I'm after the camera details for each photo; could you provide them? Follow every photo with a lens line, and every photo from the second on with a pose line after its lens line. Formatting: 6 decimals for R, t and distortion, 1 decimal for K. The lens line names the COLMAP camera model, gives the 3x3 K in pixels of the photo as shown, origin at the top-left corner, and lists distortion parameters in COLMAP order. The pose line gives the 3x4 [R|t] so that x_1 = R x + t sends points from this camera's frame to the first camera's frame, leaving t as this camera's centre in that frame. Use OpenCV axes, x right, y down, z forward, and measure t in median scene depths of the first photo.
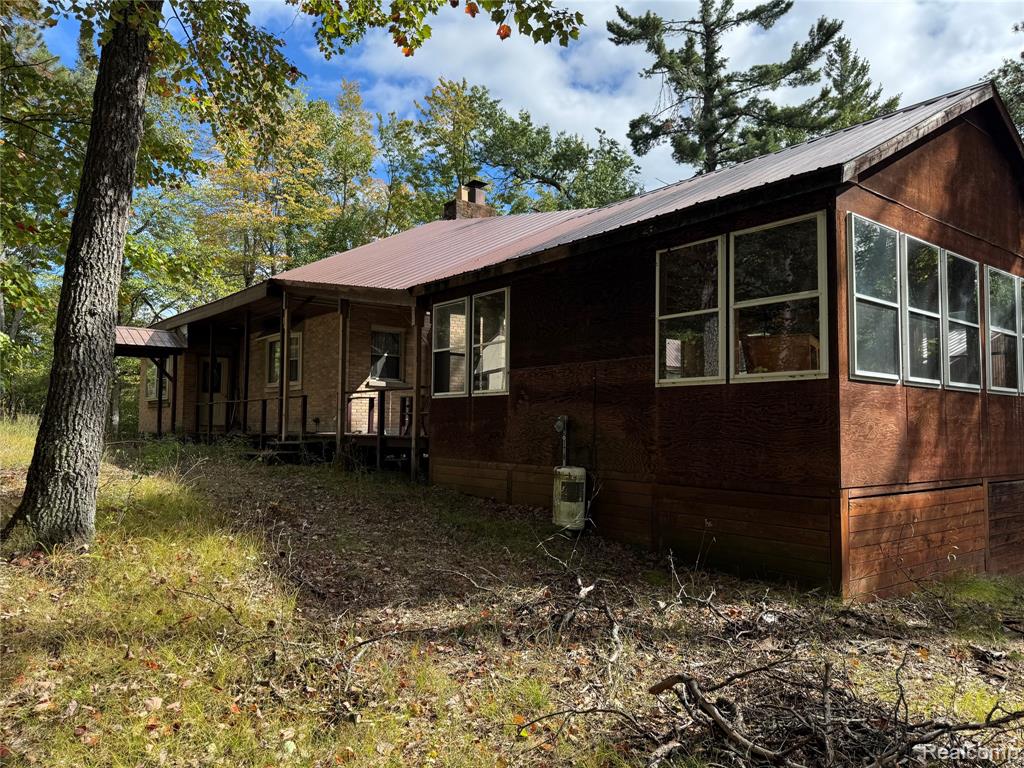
lens RADIAL K [[718.1, 0, 507.3], [0, 718.1, 379.8], [0, 0, 1]] dist [0.130834, -0.208023]
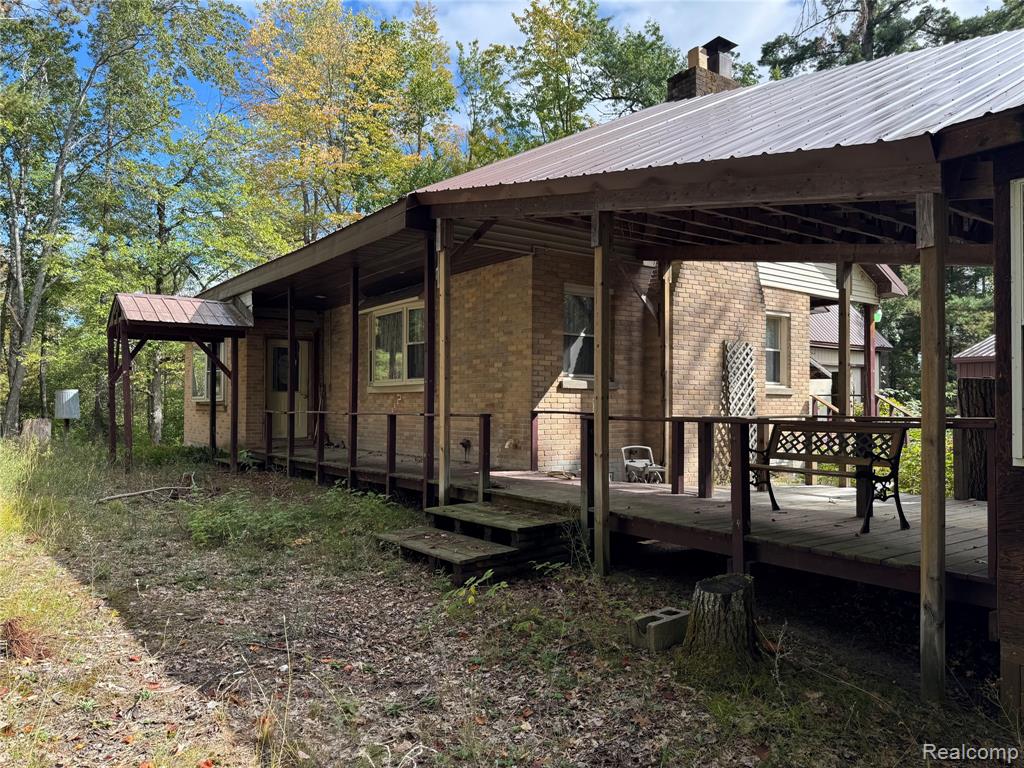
lens RADIAL K [[714.4, 0, 514.8], [0, 714.4, 385.1], [0, 0, 1]] dist [0.060672, -0.046331]
pose [[0.999119, -0.006012, -0.041537, -0.150876], [0.007629, 0.999215, 0.038871, -0.012339], [0.041271, -0.039154, 0.998381, 0.310494]]
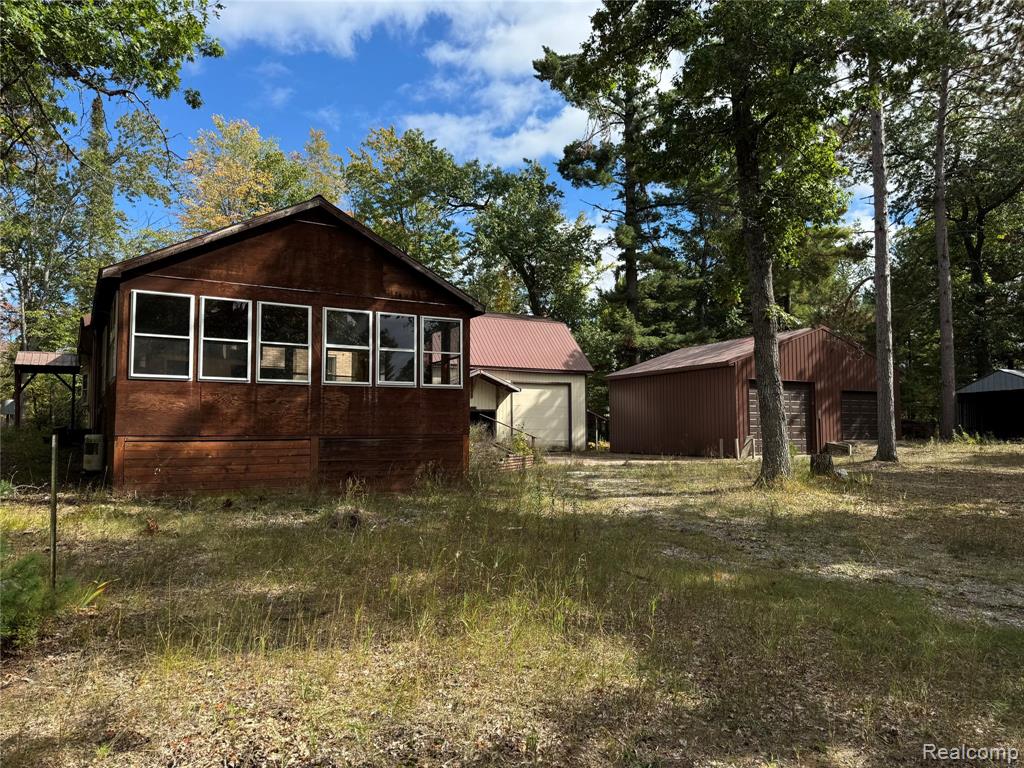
lens RADIAL K [[704.1, 0, 492.8], [0, 704.1, 383.8], [0, 0, 1]] dist [0.198355, -0.271951]
pose [[0.987335, -0.016298, -0.157812, 0.448933], [0.016321, 0.999866, -0.001147, 0.007909], [0.157809, -0.001443, 0.987469, -0.187972]]
